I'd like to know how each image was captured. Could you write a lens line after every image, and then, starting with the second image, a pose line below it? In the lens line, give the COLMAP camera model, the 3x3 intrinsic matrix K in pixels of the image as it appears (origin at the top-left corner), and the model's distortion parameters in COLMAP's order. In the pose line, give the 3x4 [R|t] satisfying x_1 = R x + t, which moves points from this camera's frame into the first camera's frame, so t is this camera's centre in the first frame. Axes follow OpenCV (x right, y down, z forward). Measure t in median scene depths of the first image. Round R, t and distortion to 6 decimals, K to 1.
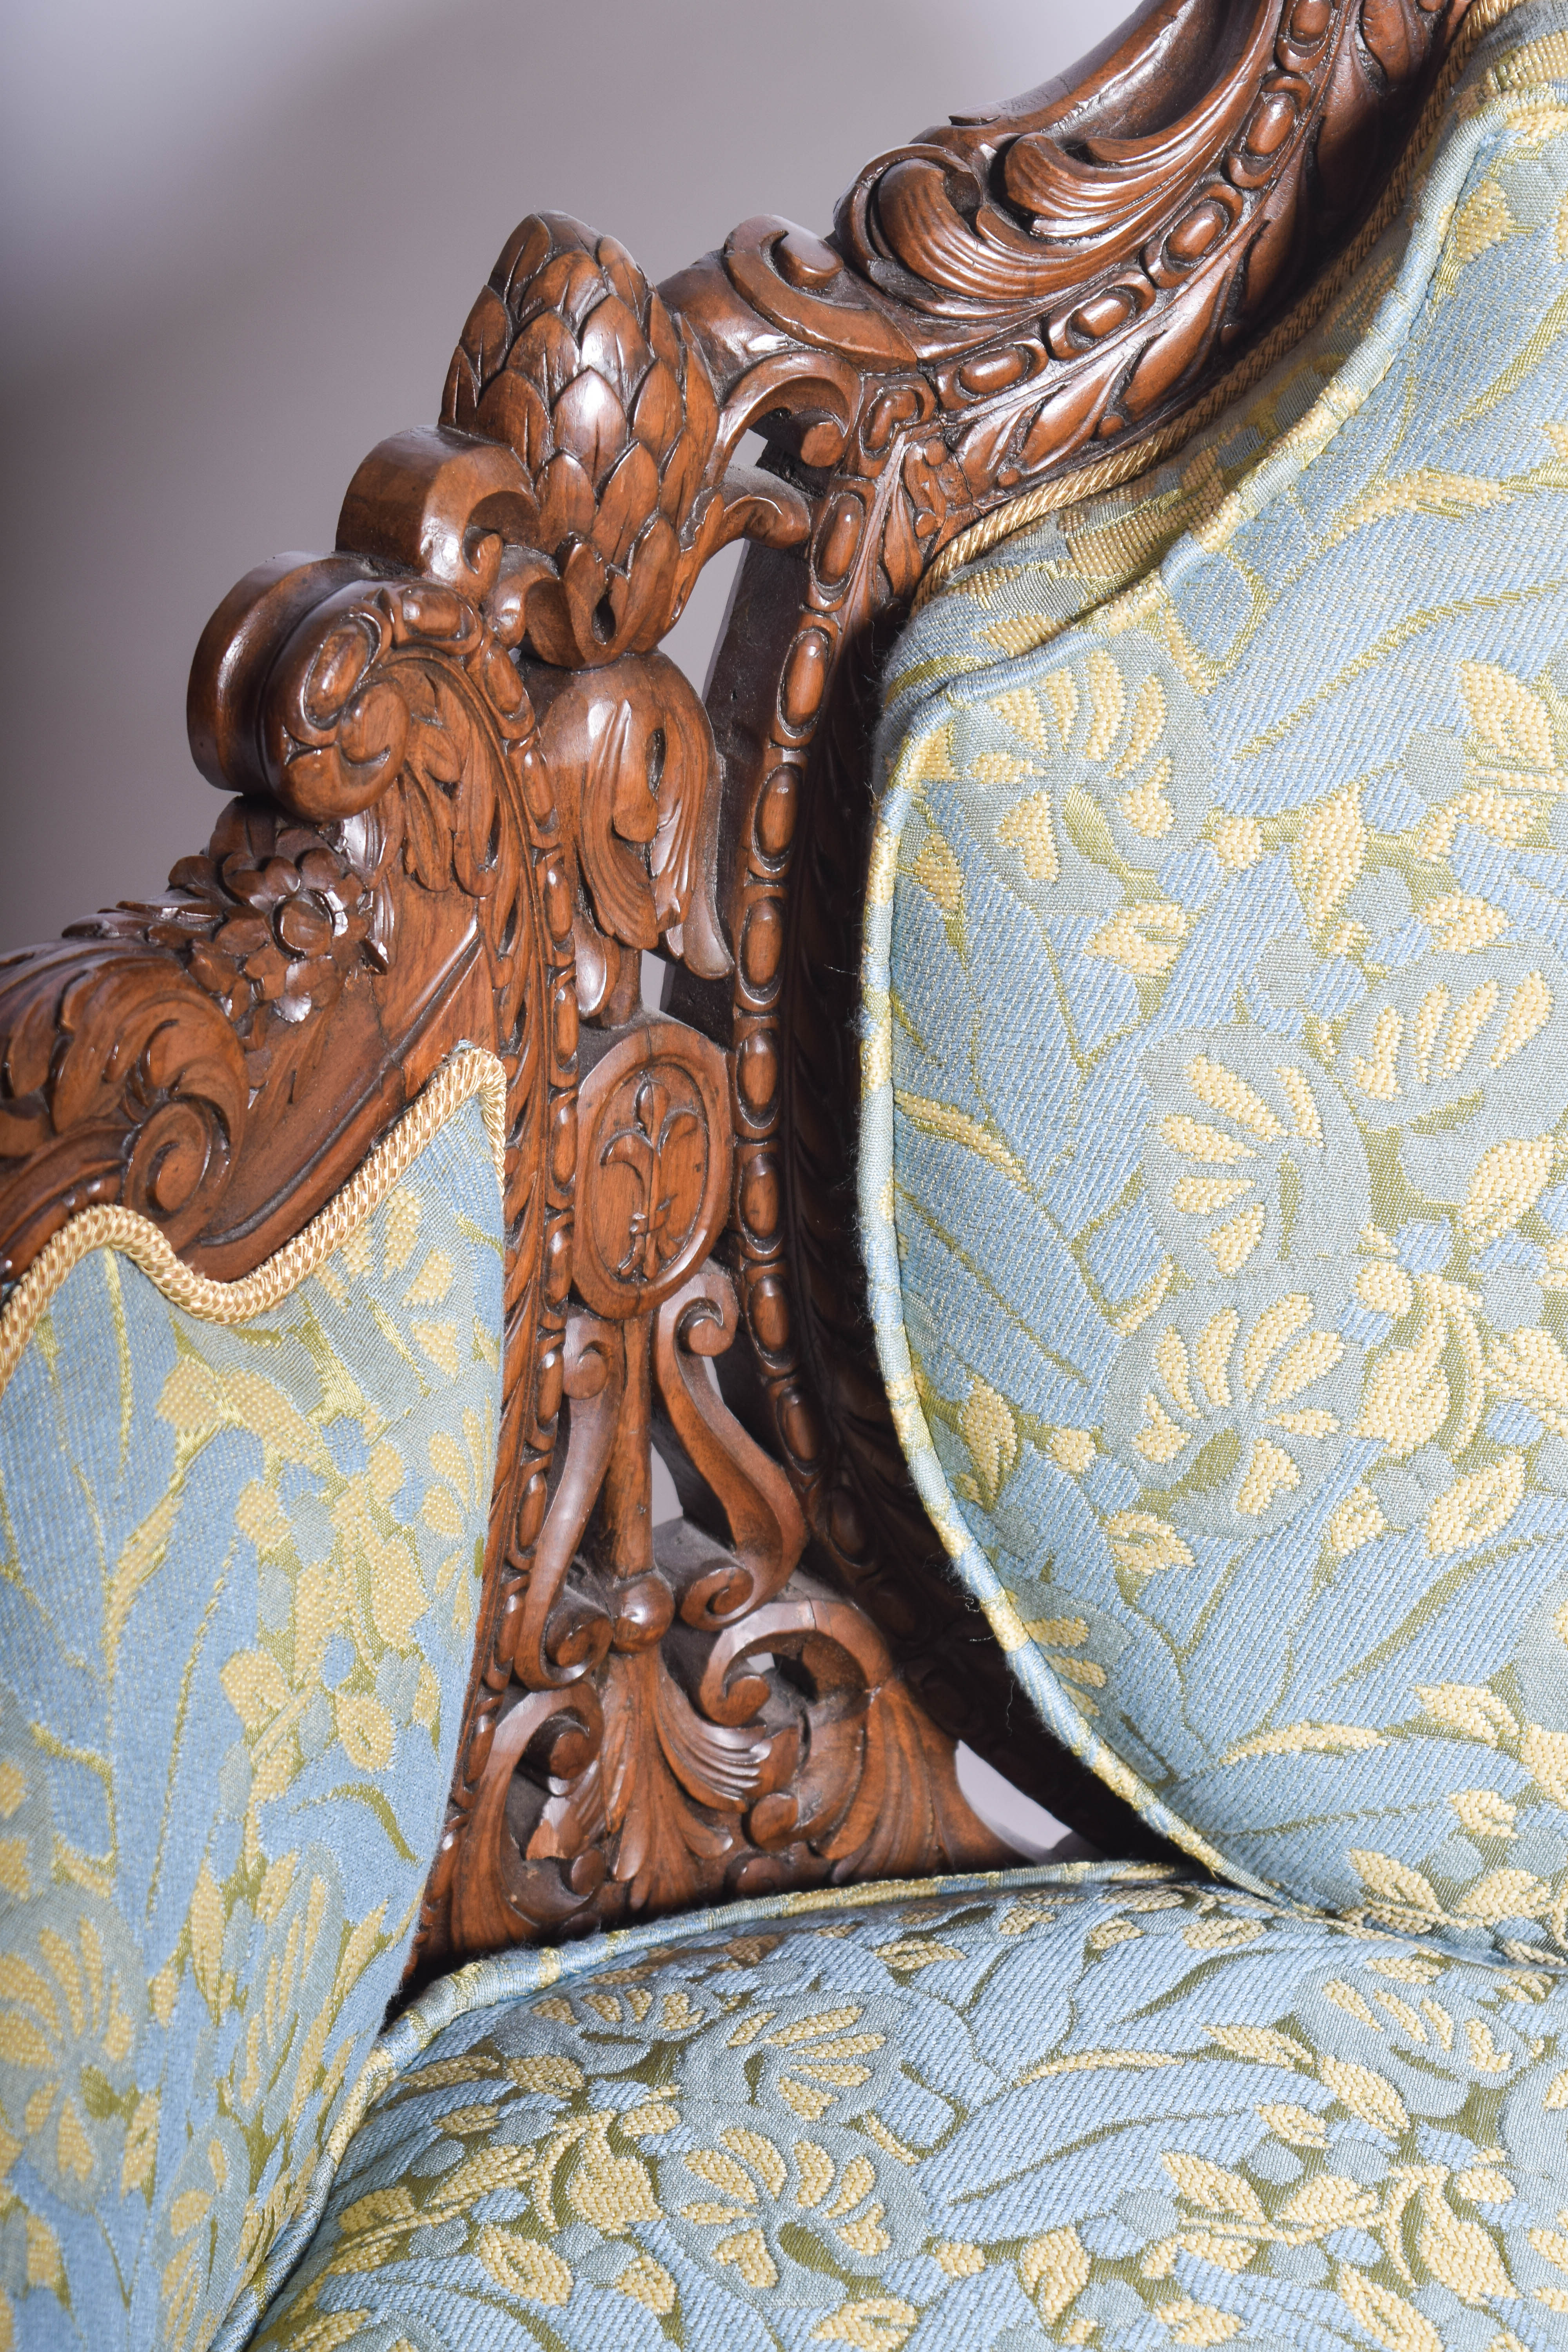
lens RADIAL K [[5313.6, 0, 784.0], [0, 5313.6, 1176.0], [0, 0, 1]] dist [-0.069848, 0.125965]
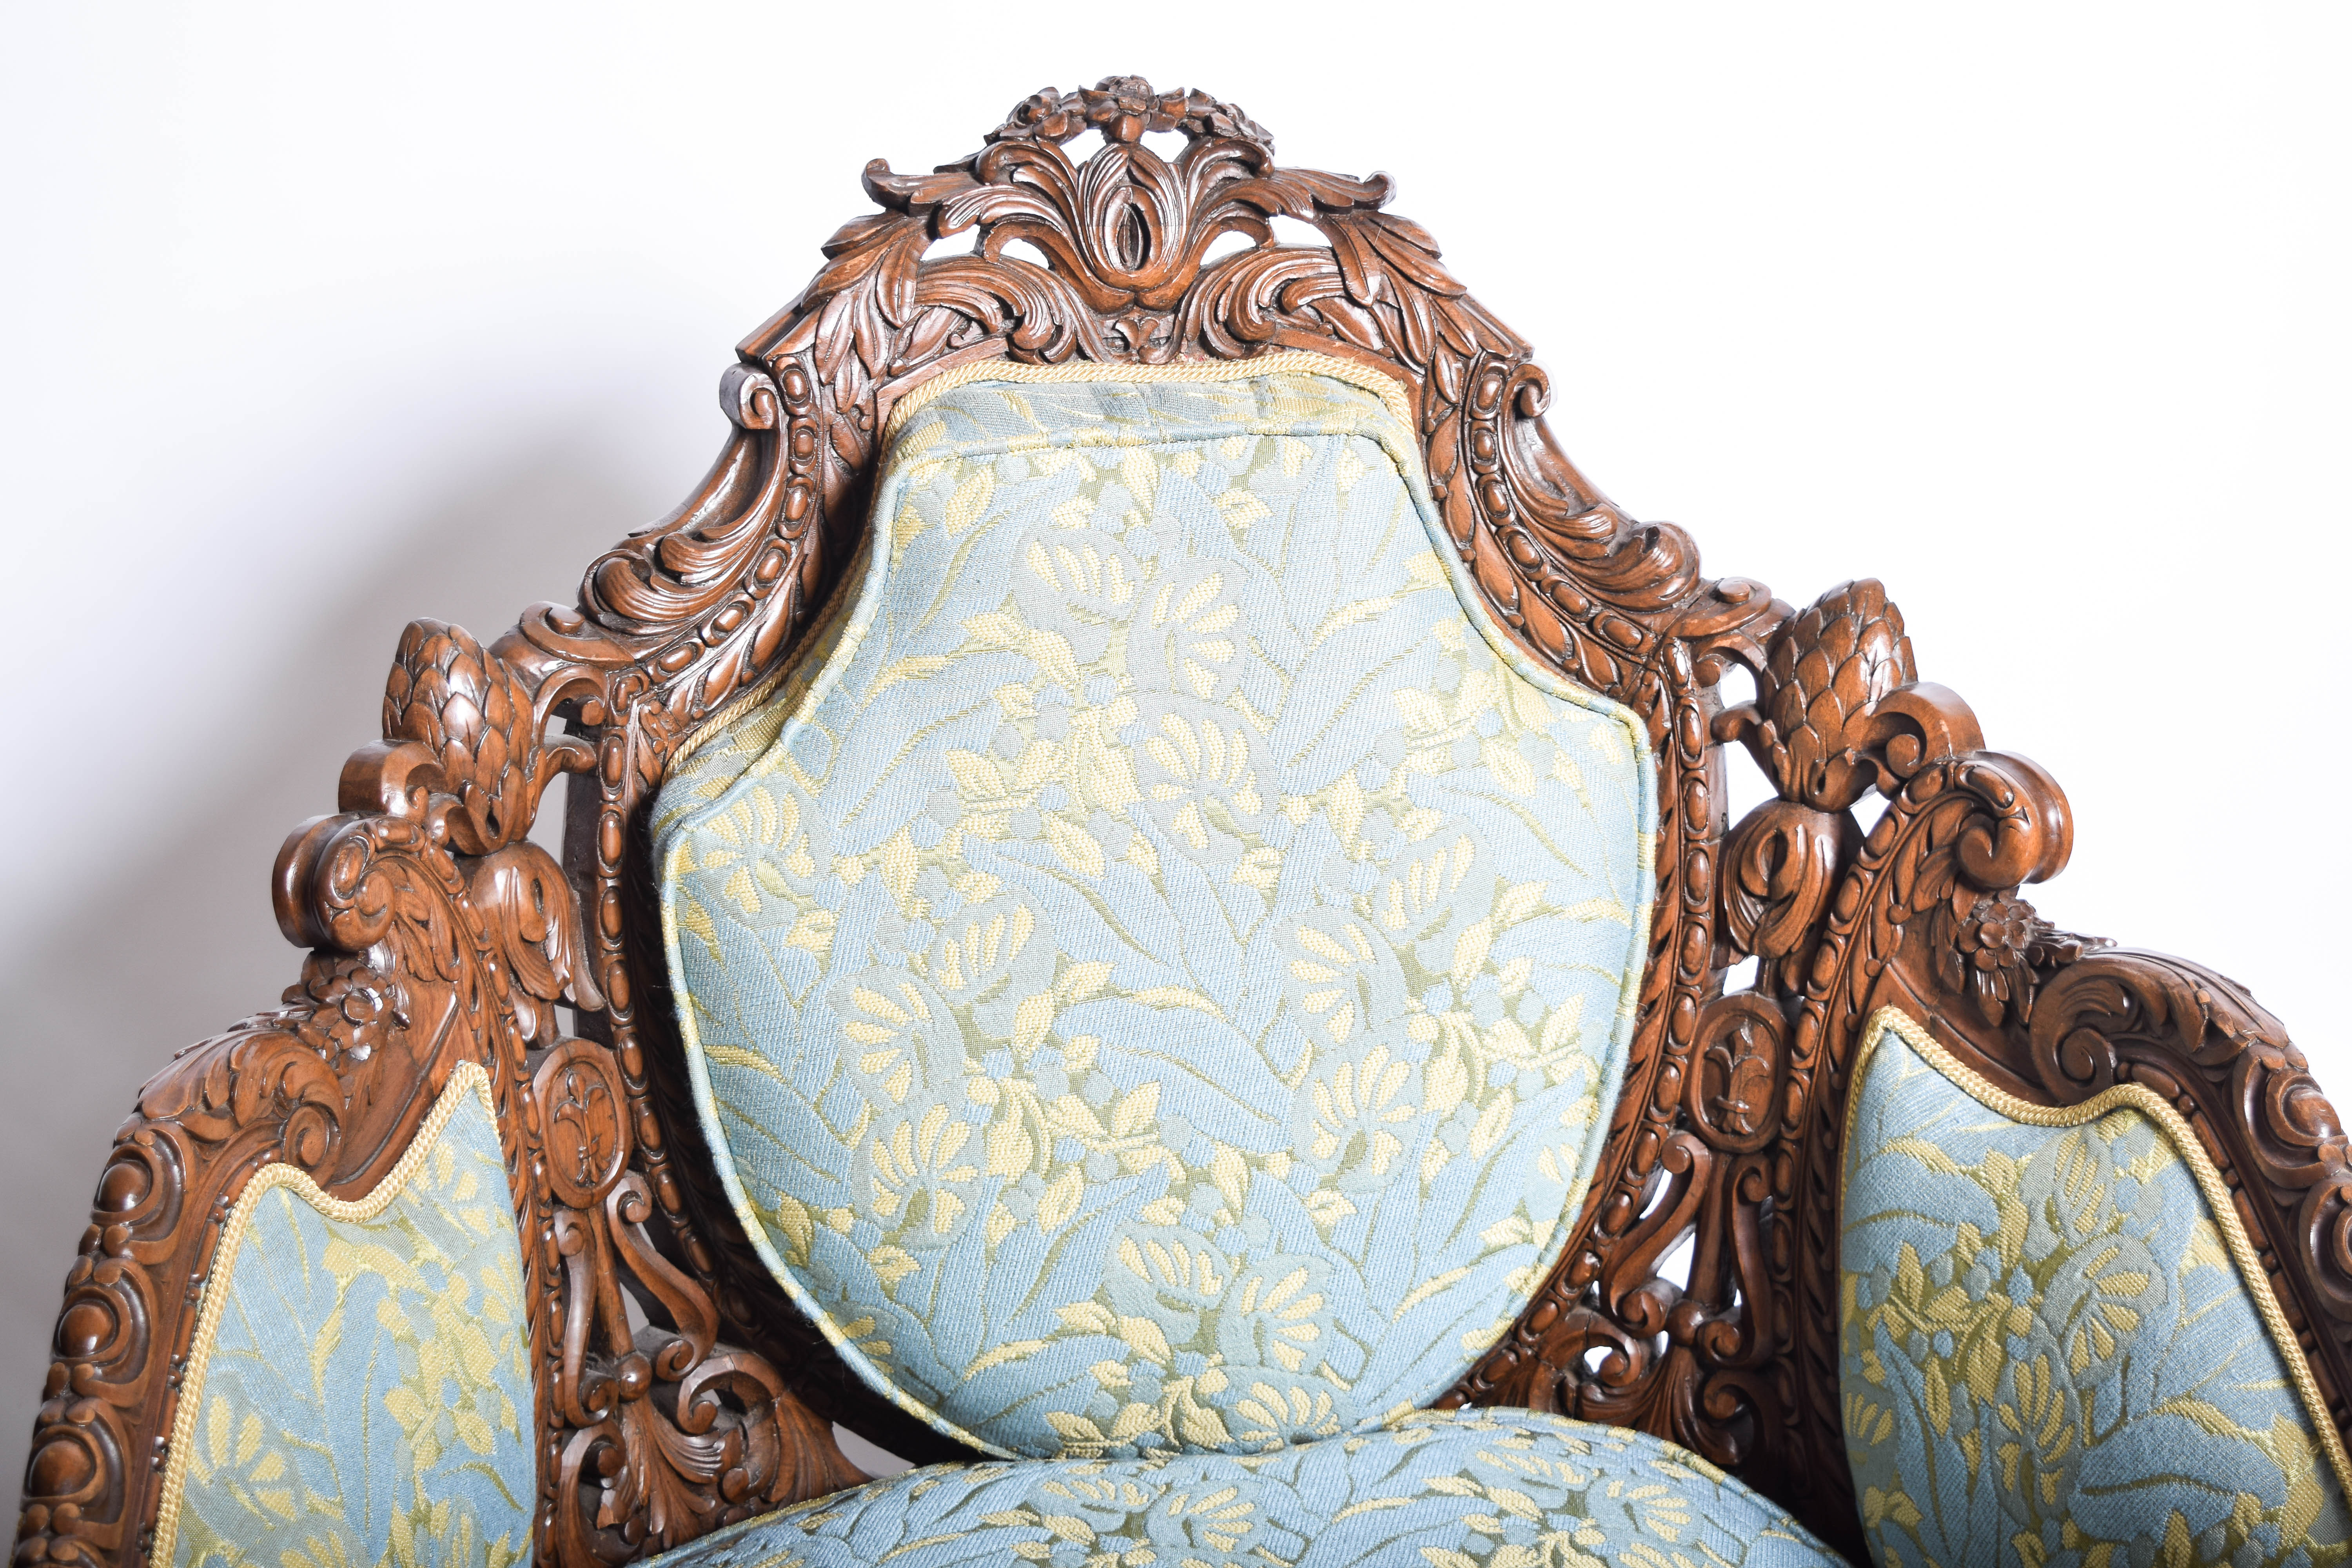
lens RADIAL K [[3633.8, 0, 1176.0], [0, 3633.8, 784.0], [0, 0, 1]] dist [-0.030782, -0.033411]
pose [[0.971927, -0.203156, 0.118680, 0.049678], [0.219739, 0.964075, -0.149243, 0.121163], [-0.084097, 0.171132, 0.981652, -0.266168]]
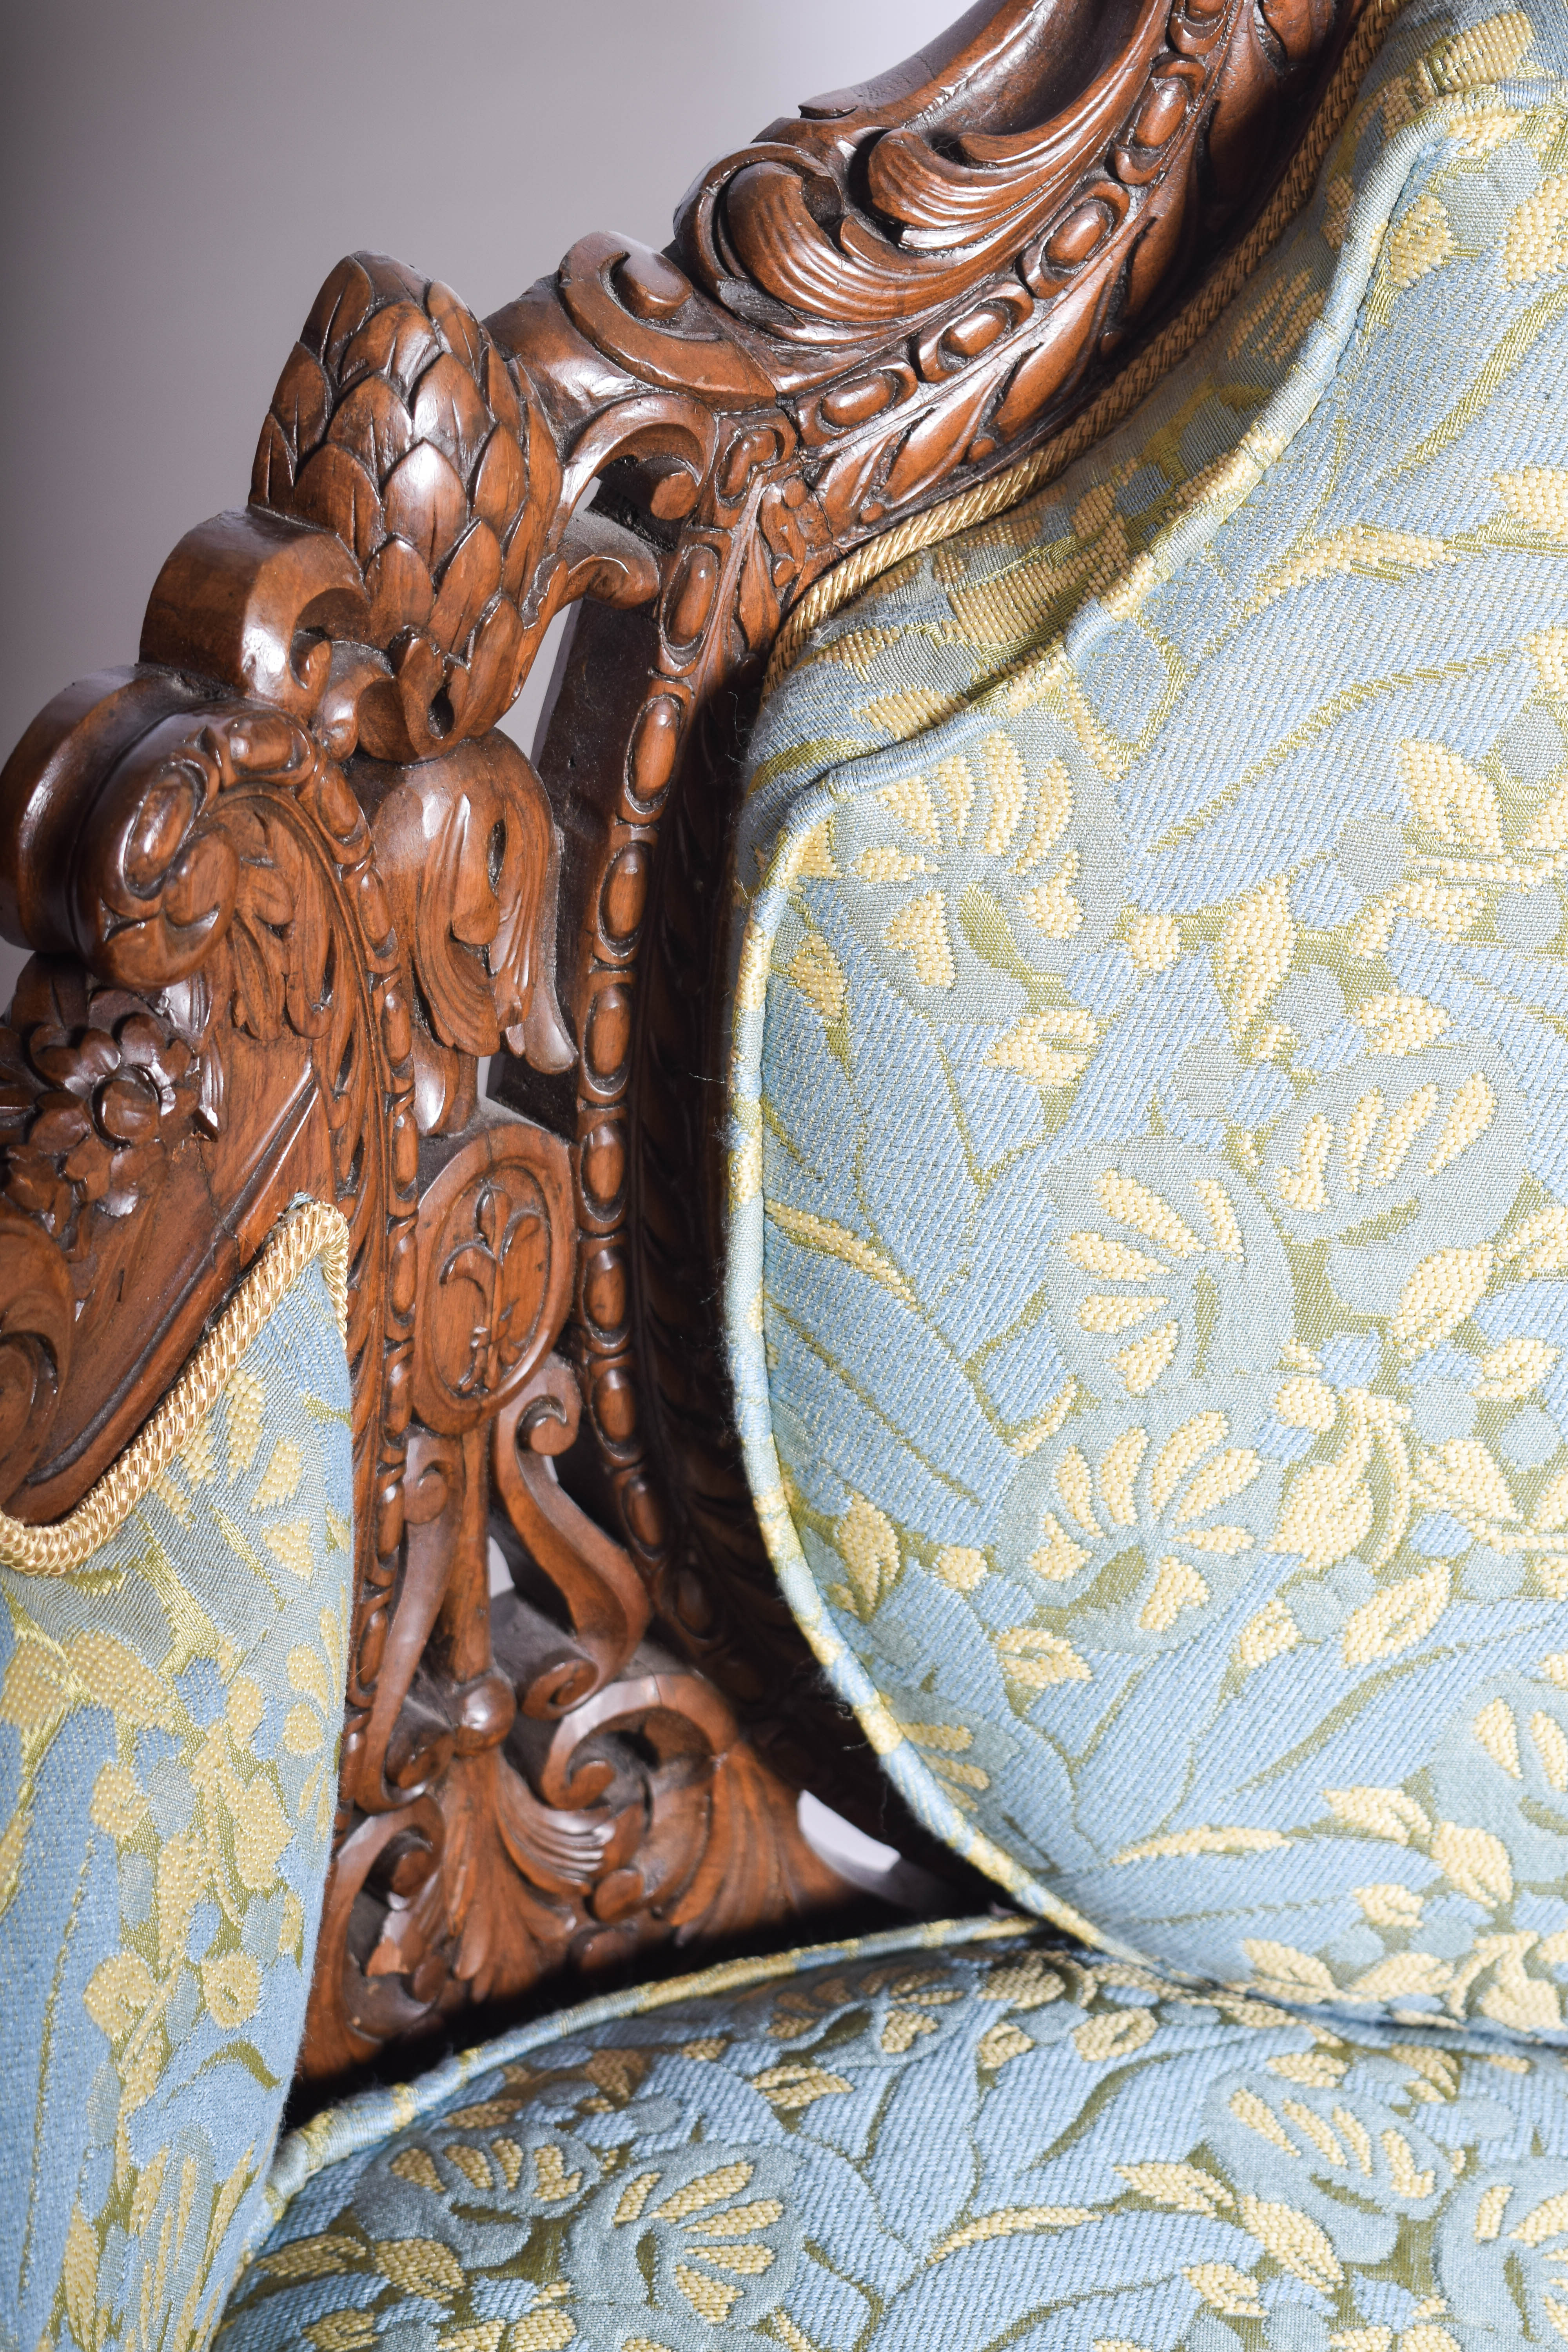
lens RADIAL K [[4617.9, 0, 784.0], [0, 4617.9, 1176.0], [0, 0, 1]] dist [-0.043112, 0.058988]
pose [[0.994479, -0.037533, 0.097989, -0.053851], [0.025615, 0.992423, 0.120168, -0.116177], [-0.101757, -0.116995, 0.987906, 0.221295]]
